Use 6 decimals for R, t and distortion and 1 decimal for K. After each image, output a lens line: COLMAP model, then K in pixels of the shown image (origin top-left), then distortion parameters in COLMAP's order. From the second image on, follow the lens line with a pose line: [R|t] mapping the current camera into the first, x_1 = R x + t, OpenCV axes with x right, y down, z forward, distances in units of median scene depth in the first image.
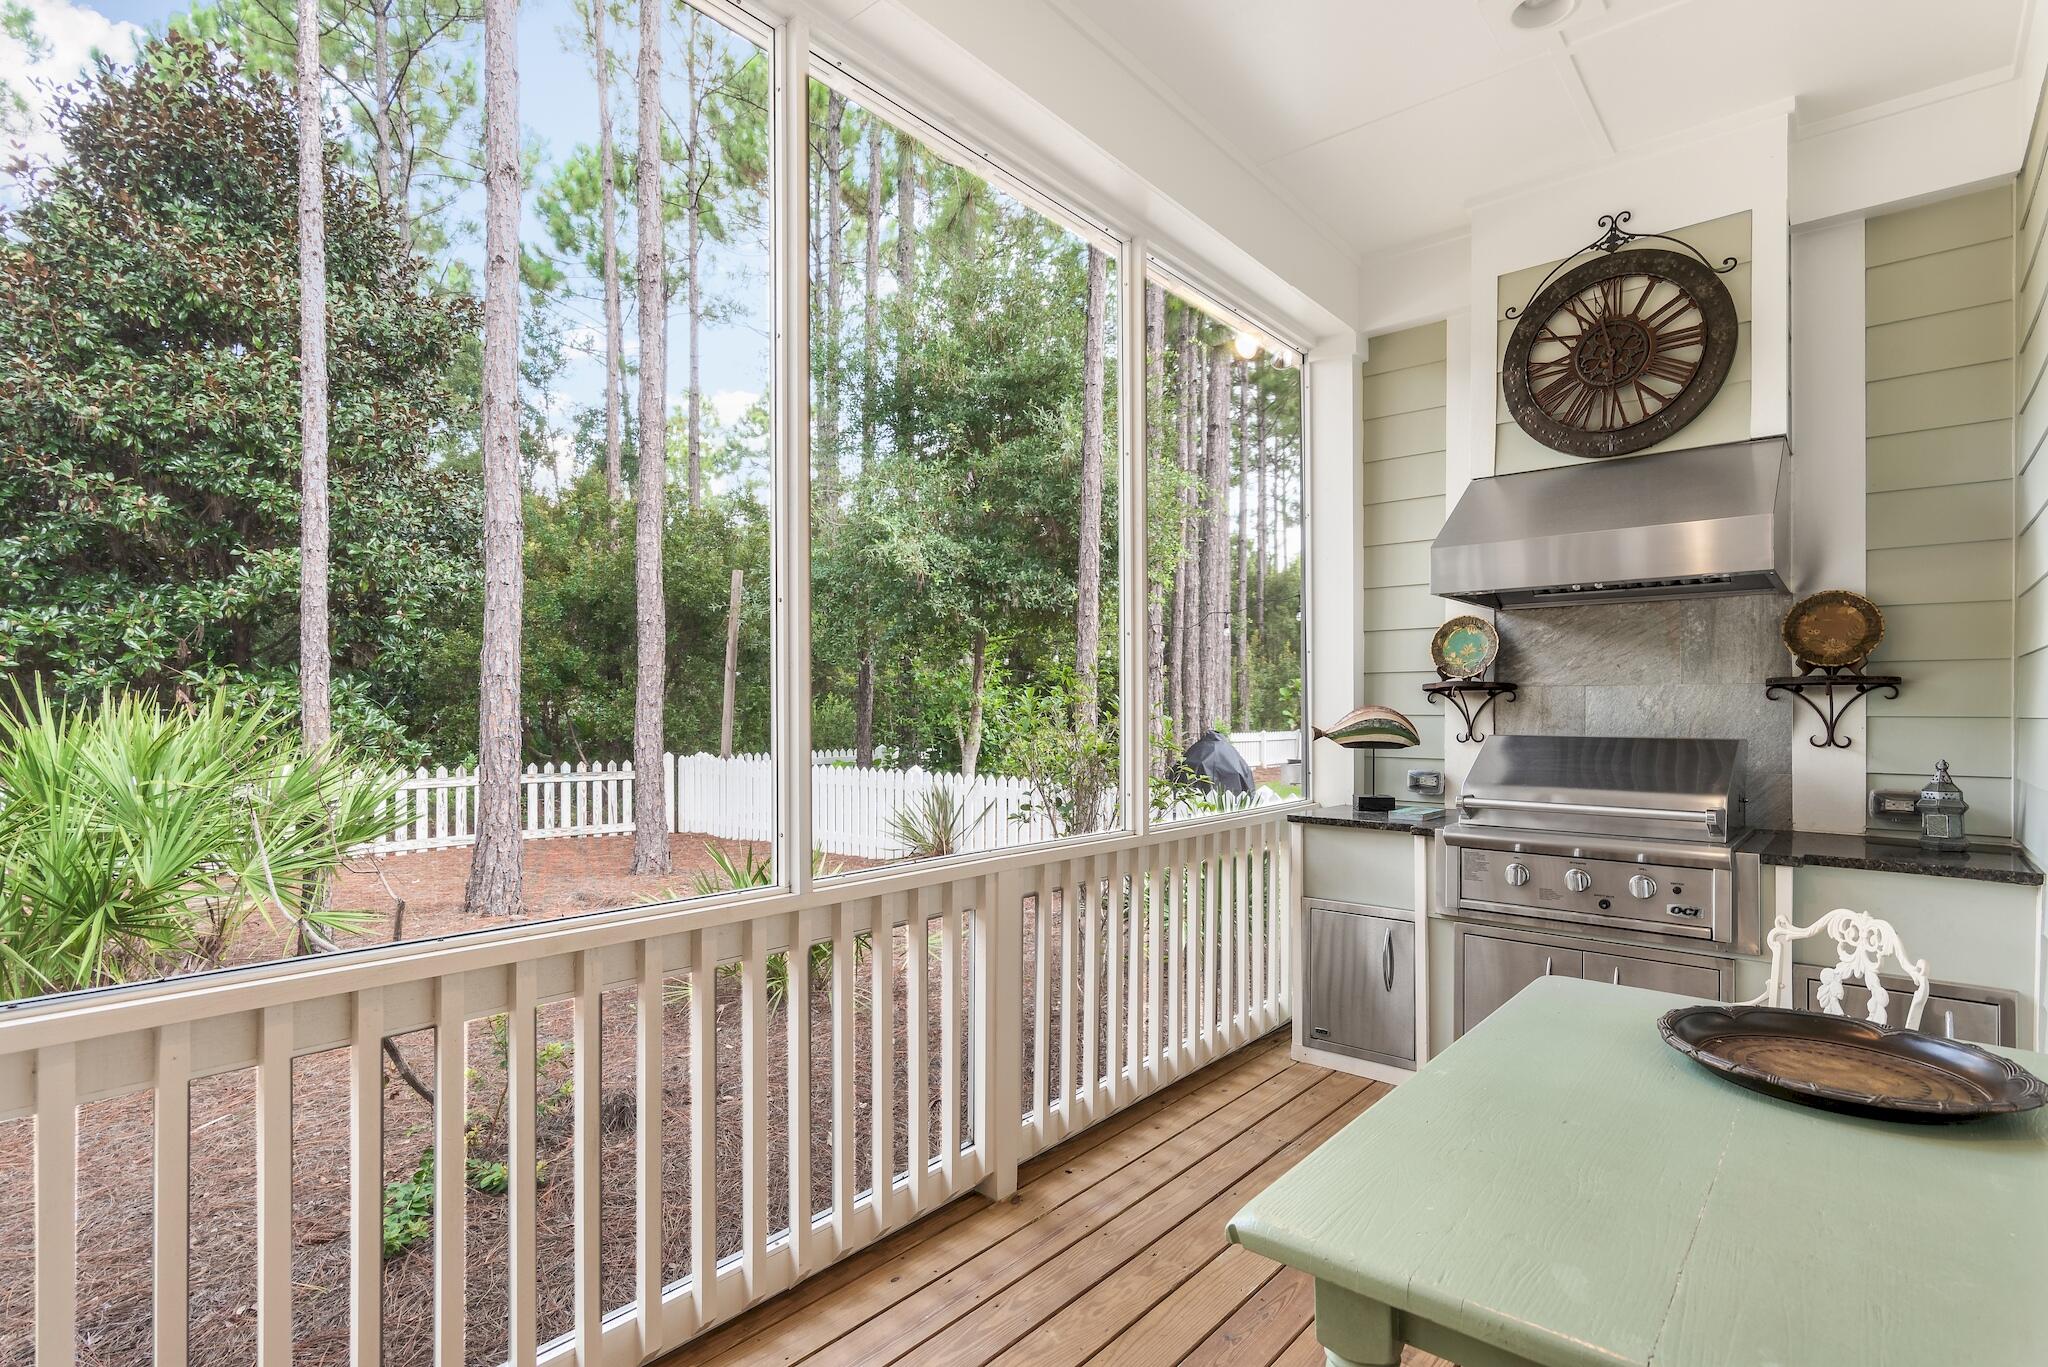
lens RADIAL K [[996.6, 0, 1018.9], [0, 996.6, 703.2], [0, 0, 1]] dist [-0.000285, 0.000128]
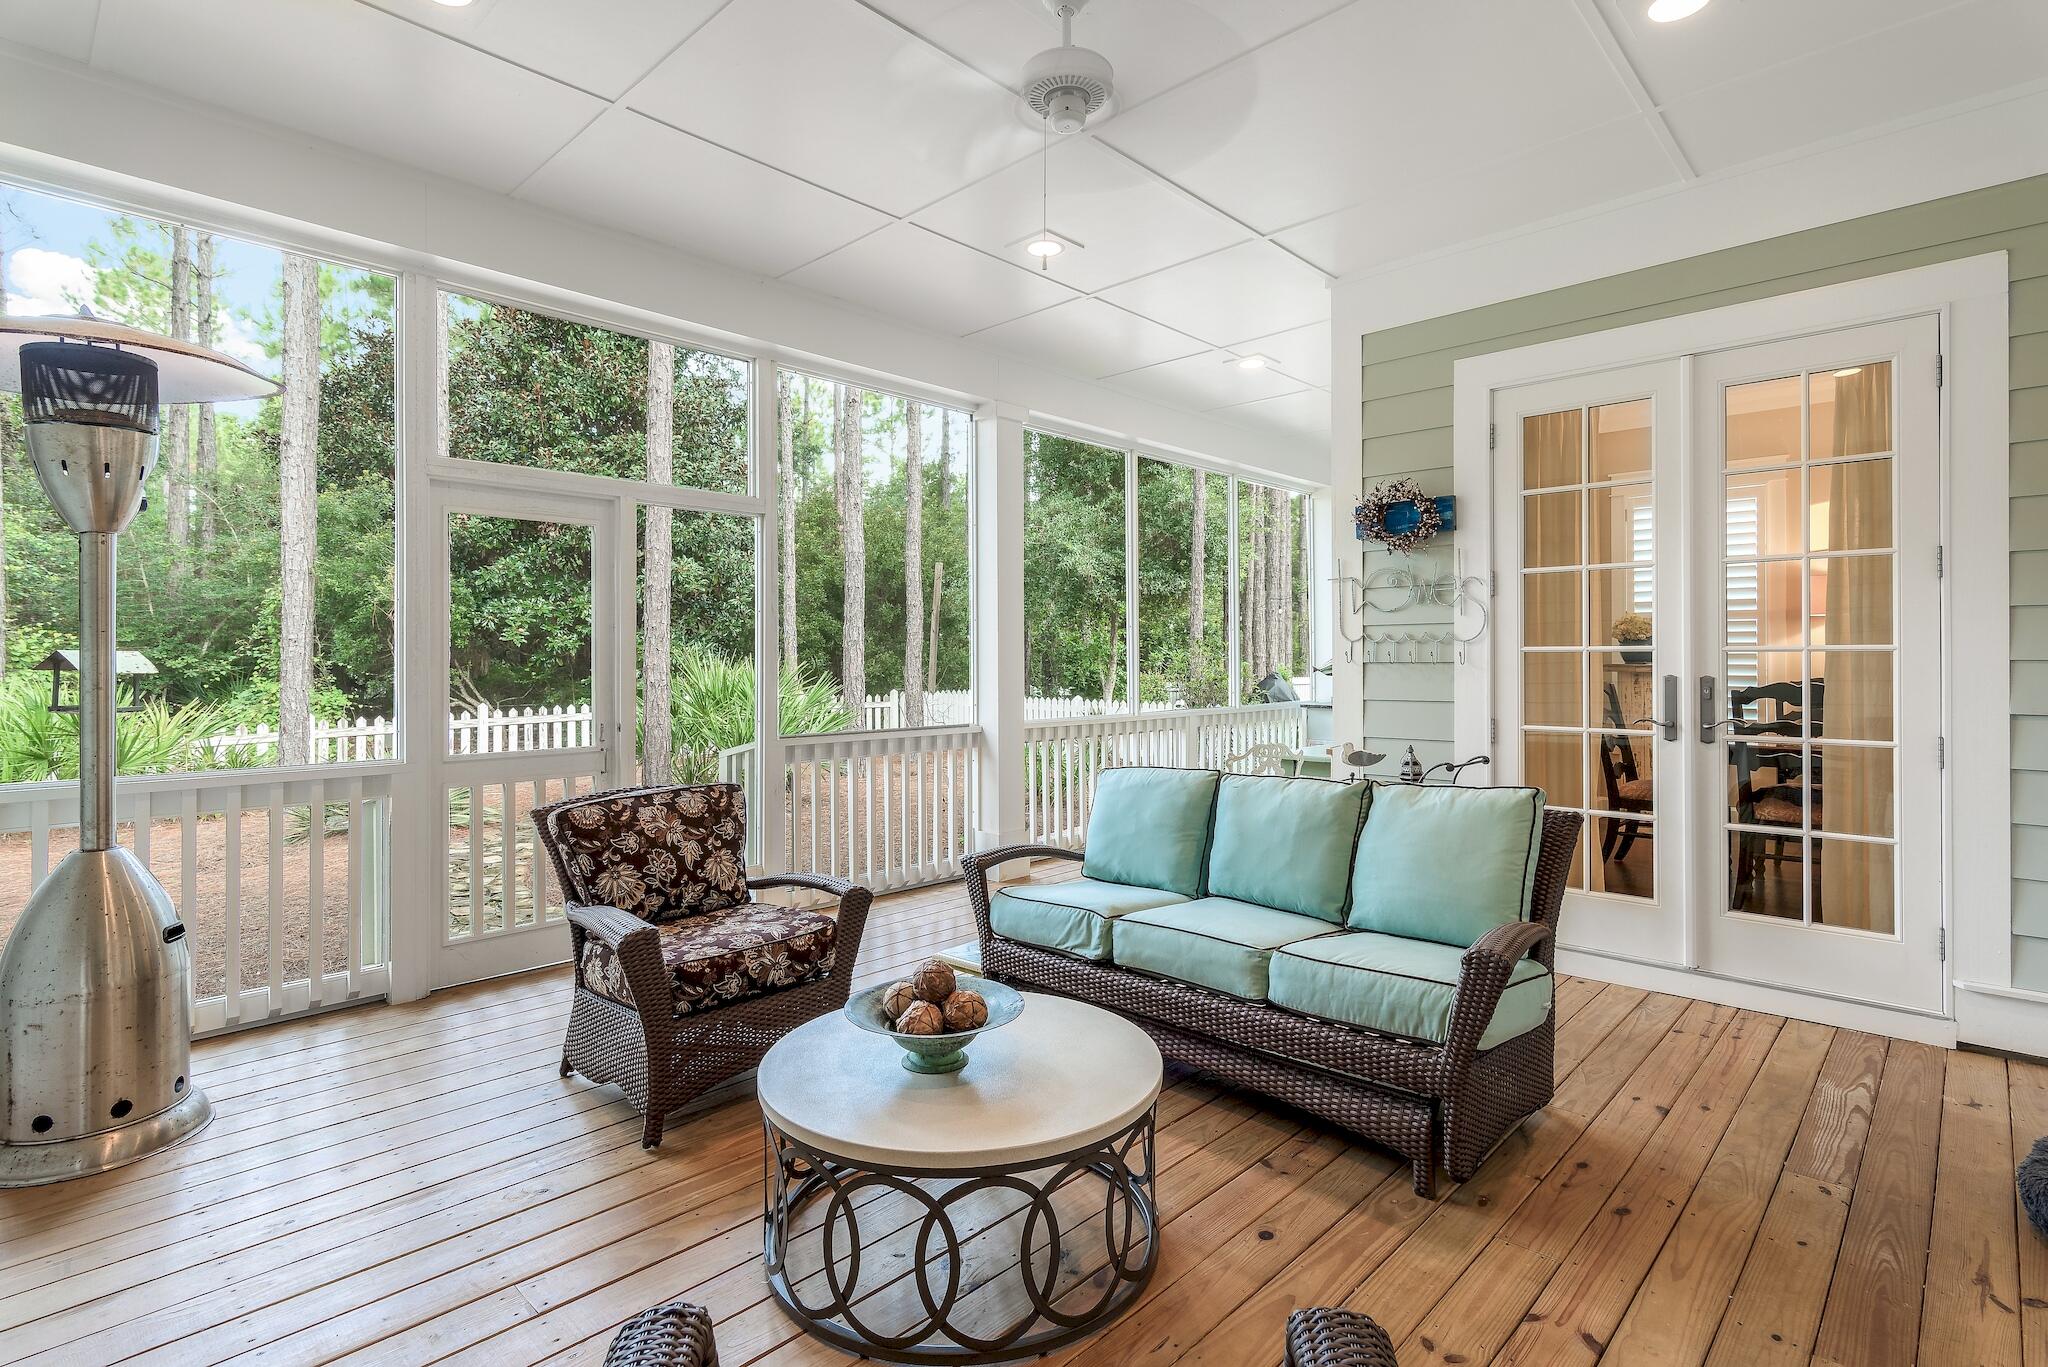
lens RADIAL K [[996.6, 0, 1030.6], [0, 996.6, 665.8], [0, 0, 1]] dist [-0.000285, 0.000128]
pose [[0.998430, -0.005502, -0.055745, -0.078376], [0.006235, 0.999896, 0.012976, -0.002754], [0.055668, -0.013303, 0.998361, -0.467229]]
